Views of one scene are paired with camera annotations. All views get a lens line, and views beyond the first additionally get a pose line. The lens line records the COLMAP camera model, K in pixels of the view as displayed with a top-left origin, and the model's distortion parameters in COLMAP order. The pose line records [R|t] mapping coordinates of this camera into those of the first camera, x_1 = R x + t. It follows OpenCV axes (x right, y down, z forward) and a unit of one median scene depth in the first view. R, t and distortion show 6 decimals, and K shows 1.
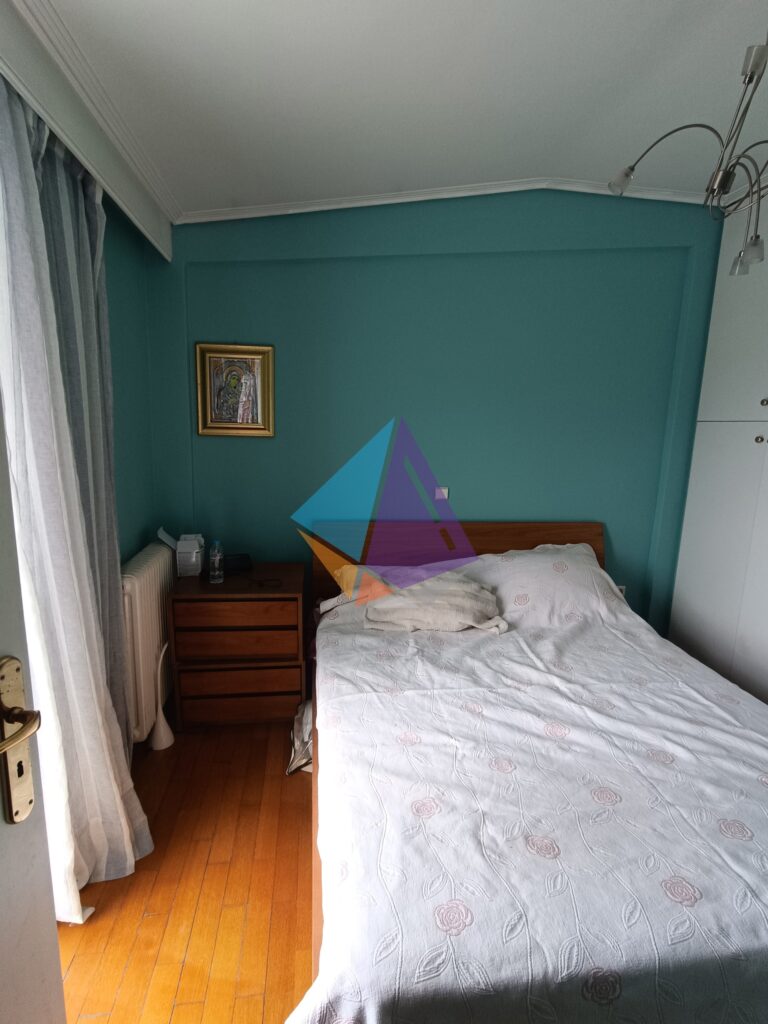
lens RADIAL K [[505.4, 0, 383.1], [0, 505.4, 511.4], [0, 0, 1]] dist [0.000175, 0.000100]
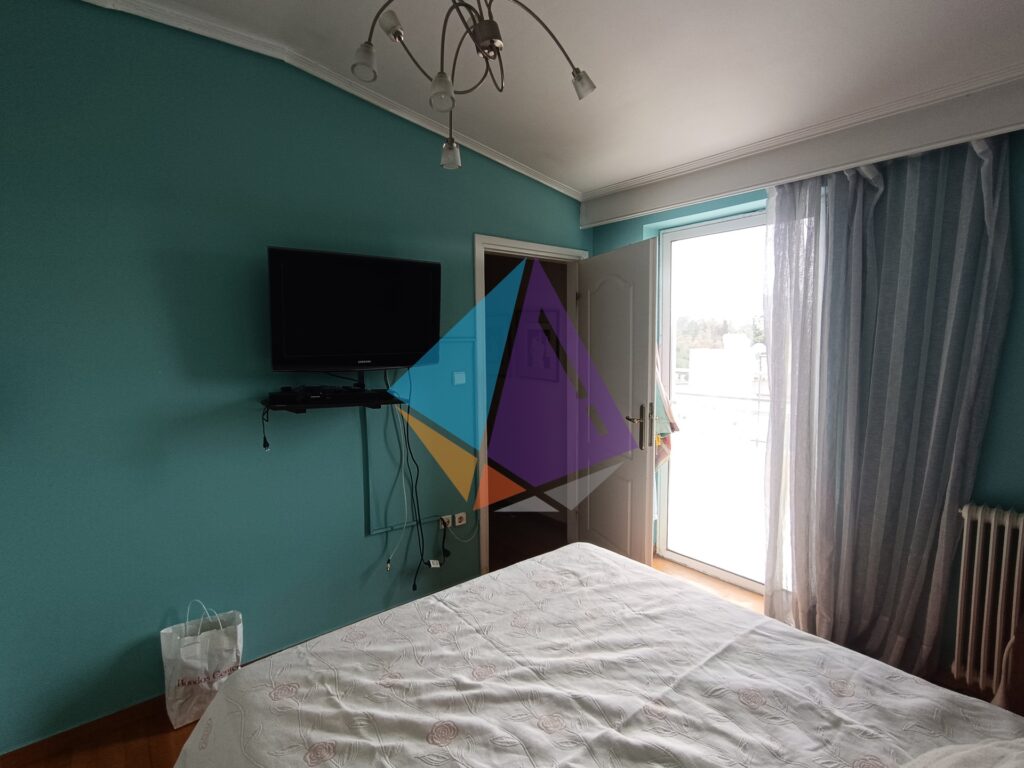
lens RADIAL K [[505.4, 0, 512.8], [0, 505.4, 383.1], [0, 0, 1]] dist [0.000175, 0.000100]
pose [[-0.855933, 0.026260, -0.516419, 1.040053], [-0.104504, 0.969316, 0.222499, -0.312464], [0.506416, 0.244412, -0.826925, 1.783479]]
